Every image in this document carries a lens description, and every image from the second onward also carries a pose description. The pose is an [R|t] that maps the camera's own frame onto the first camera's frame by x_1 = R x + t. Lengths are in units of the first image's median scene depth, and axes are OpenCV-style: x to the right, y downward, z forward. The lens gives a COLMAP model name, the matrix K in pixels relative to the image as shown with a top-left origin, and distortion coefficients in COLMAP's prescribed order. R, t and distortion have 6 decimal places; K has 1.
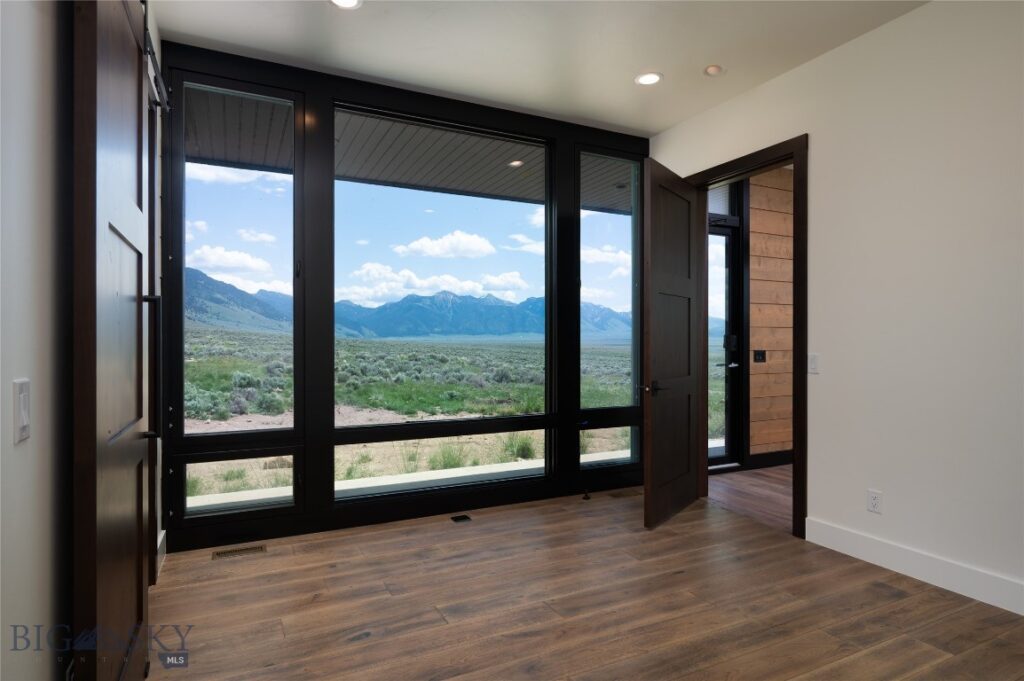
lens RADIAL K [[557.7, 0, 509.6], [0, 557.7, 350.5], [0, 0, 1]] dist [-0.006280, 0.000049]
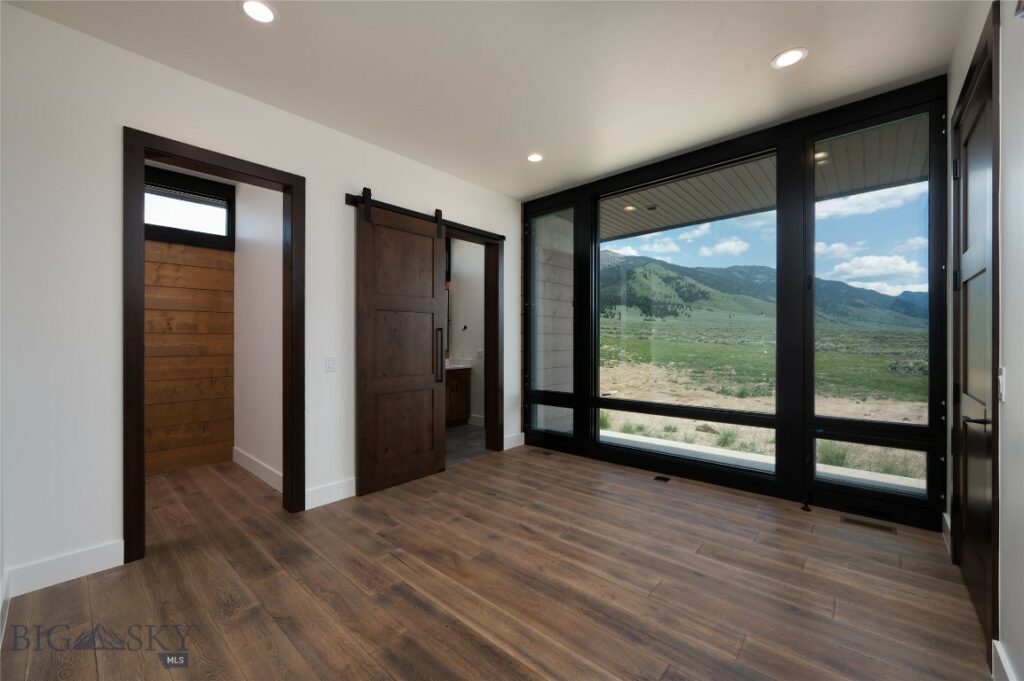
lens RADIAL K [[407.1, 0, 511.3], [0, 407.1, 340.5], [0, 0, 1]] dist [0.001552, 0.000074]
pose [[0.381192, -0.002062, -0.924494, 0.712462], [-0.011039, 0.999916, -0.006782, -0.012195], [0.924430, 0.012791, 0.381137, 0.334458]]
